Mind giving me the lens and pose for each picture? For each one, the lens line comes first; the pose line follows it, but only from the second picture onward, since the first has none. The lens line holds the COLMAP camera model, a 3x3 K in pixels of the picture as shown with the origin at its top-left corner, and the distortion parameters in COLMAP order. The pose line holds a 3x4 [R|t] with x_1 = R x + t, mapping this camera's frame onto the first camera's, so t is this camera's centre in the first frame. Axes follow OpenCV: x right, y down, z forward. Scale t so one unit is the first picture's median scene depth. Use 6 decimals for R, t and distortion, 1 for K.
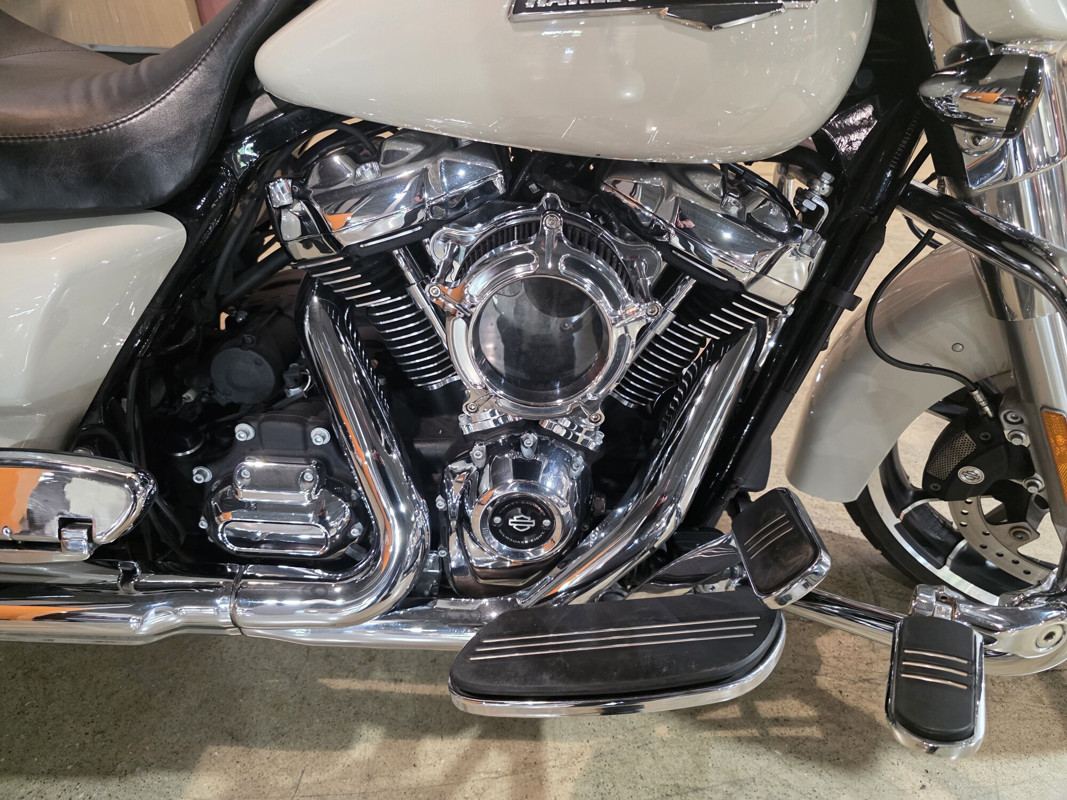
lens RADIAL K [[726.6, 0, 541.8], [0, 726.6, 403.0], [0, 0, 1]] dist [0.053046, -0.049525]
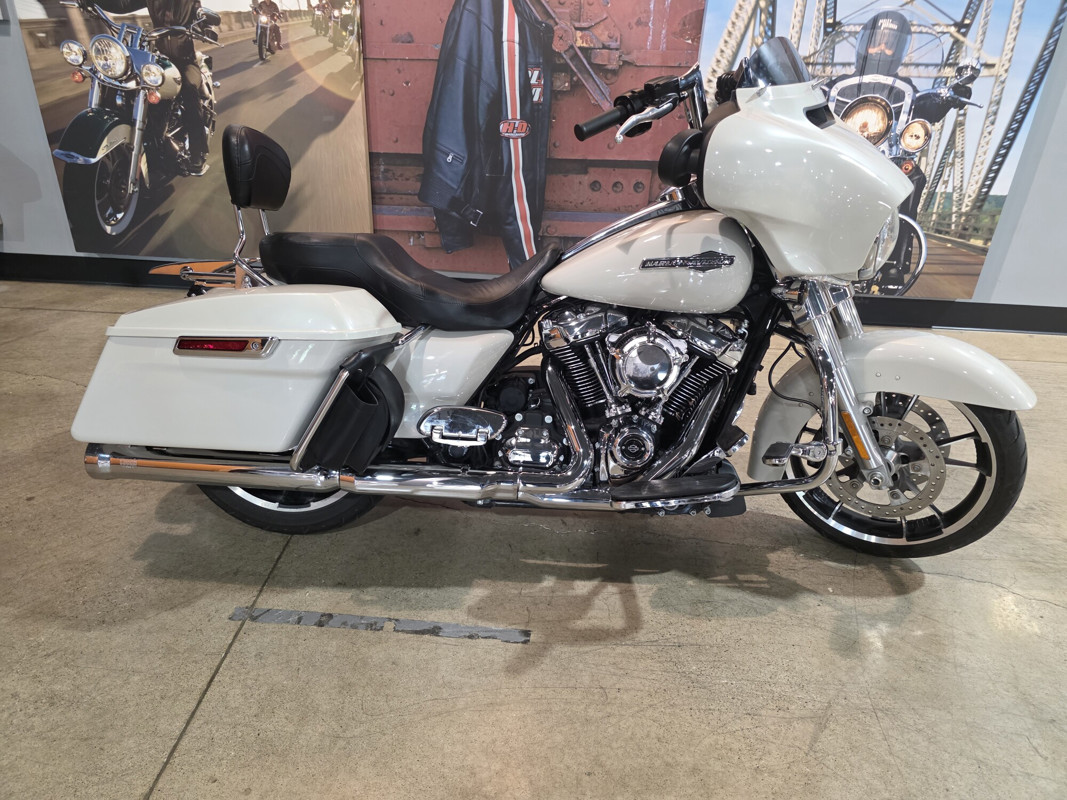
lens RADIAL K [[726.6, 0, 527.6], [0, 726.6, 413.5], [0, 0, 1]] dist [0.053046, -0.049525]
pose [[0.999889, 0.010338, -0.010711, -0.289978], [-0.012668, 0.968824, -0.247425, 0.530542], [0.007819, 0.247533, 0.968848, -1.159904]]
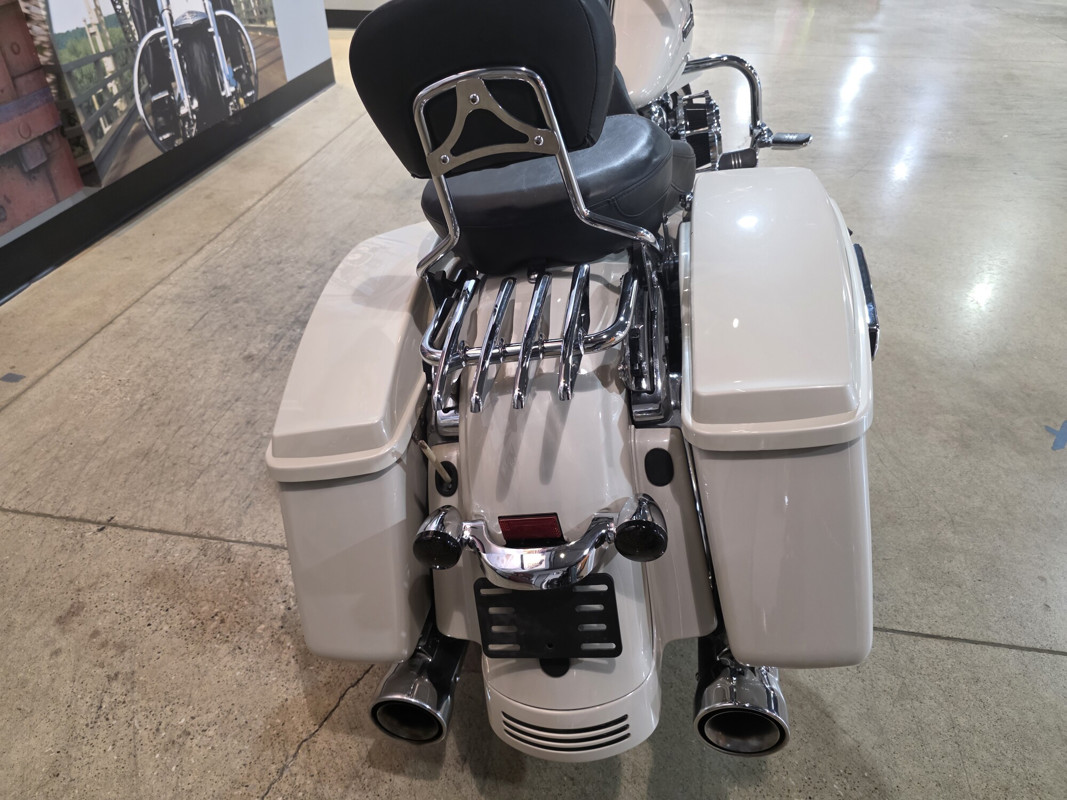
lens RADIAL K [[726.6, 0, 537.6], [0, 726.6, 398.1], [0, 0, 1]] dist [0.053046, -0.049525]
pose [[0.130127, -0.621061, 0.772884, -2.010757], [0.660522, 0.635649, 0.399575, -0.695236], [-0.739444, 0.458512, 0.492940, 0.341117]]
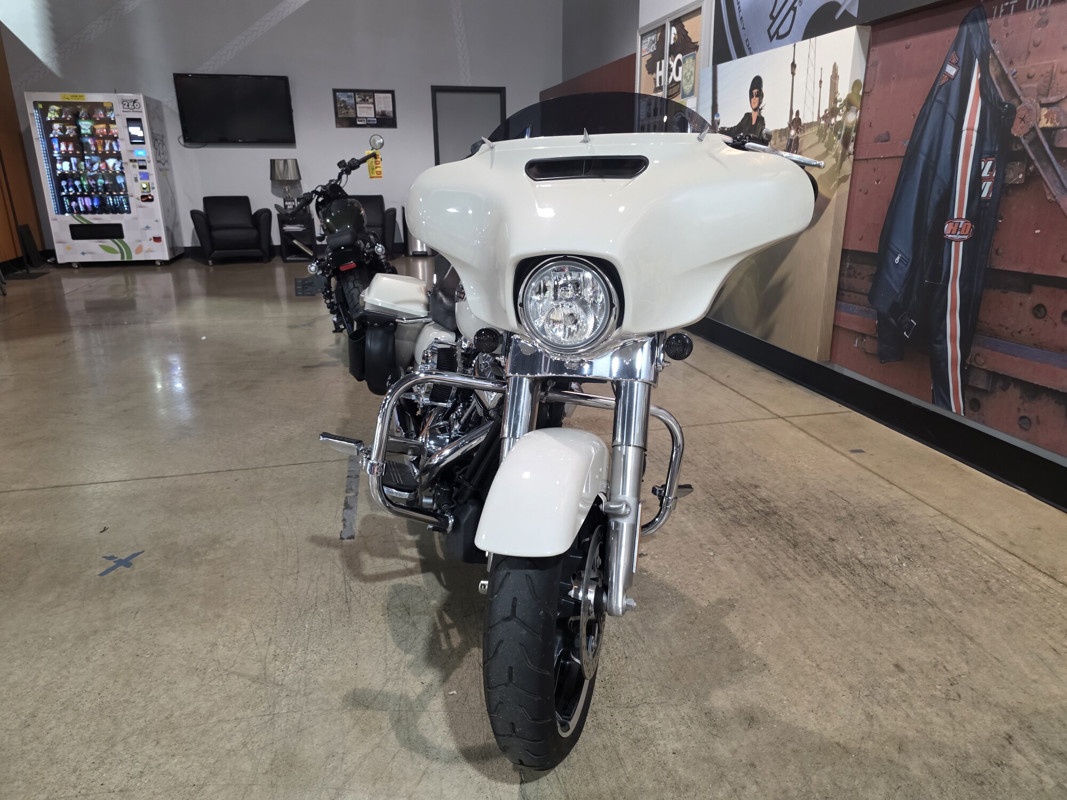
lens RADIAL K [[726.6, 0, 535.9], [0, 726.6, 390.5], [0, 0, 1]] dist [0.053046, -0.049525]
pose [[0.251346, 0.244594, -0.936482, 2.170627], [-0.628579, 0.776992, 0.034231, -0.295305], [0.736012, 0.580049, 0.349041, 0.143077]]
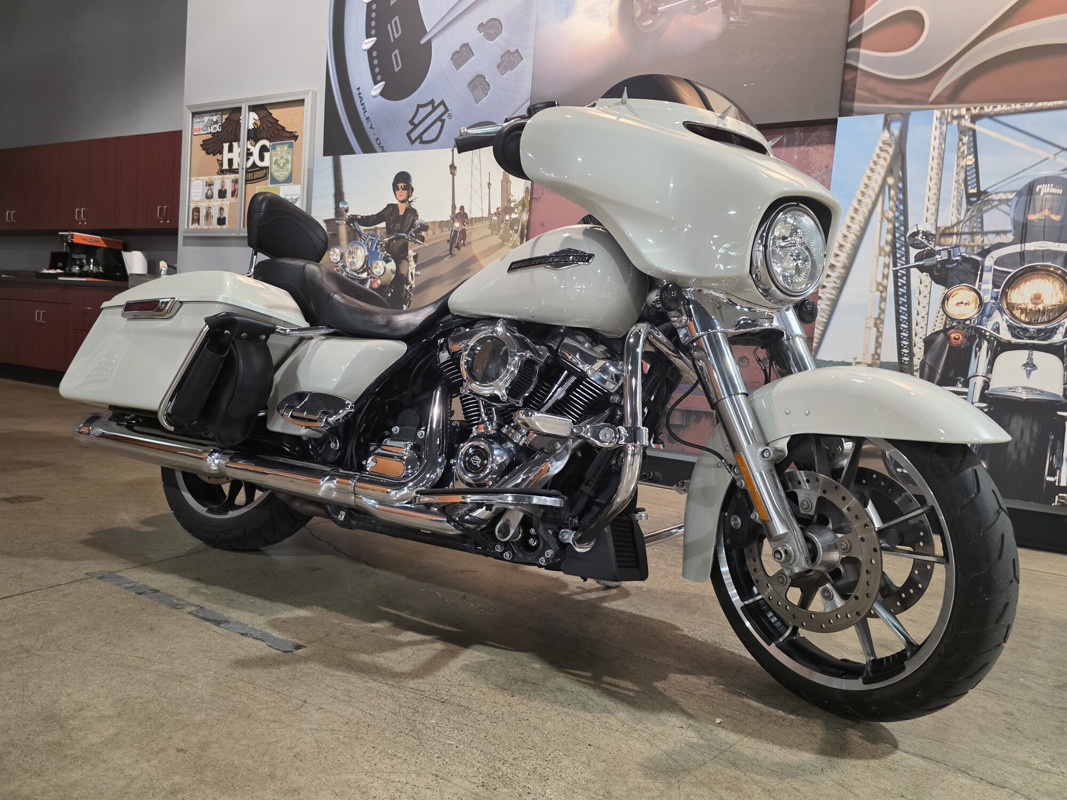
lens RADIAL K [[726.6, 0, 541.1], [0, 726.6, 396.7], [0, 0, 1]] dist [0.053046, -0.049525]
pose [[0.891080, 0.058766, -0.450026, 0.889447], [-0.331493, 0.761538, -0.556931, 0.926310], [0.309984, 0.645451, 0.698071, -0.475984]]
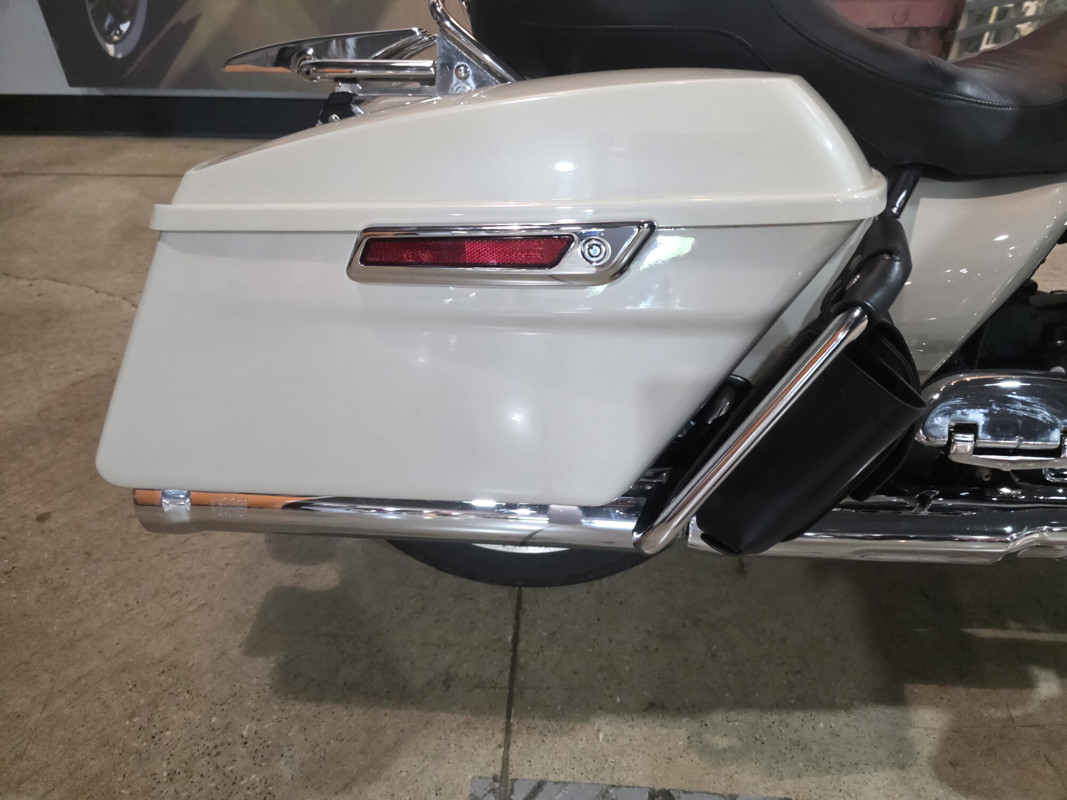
lens RADIAL K [[726.6, 0, 543.8], [0, 726.6, 407.8], [0, 0, 1]] dist [0.053046, -0.049525]
pose [[0.999417, -0.016006, -0.030149, -0.962281], [0.013956, 0.997655, -0.067012, 0.129118], [0.031150, 0.066552, 0.997297, -0.124012]]
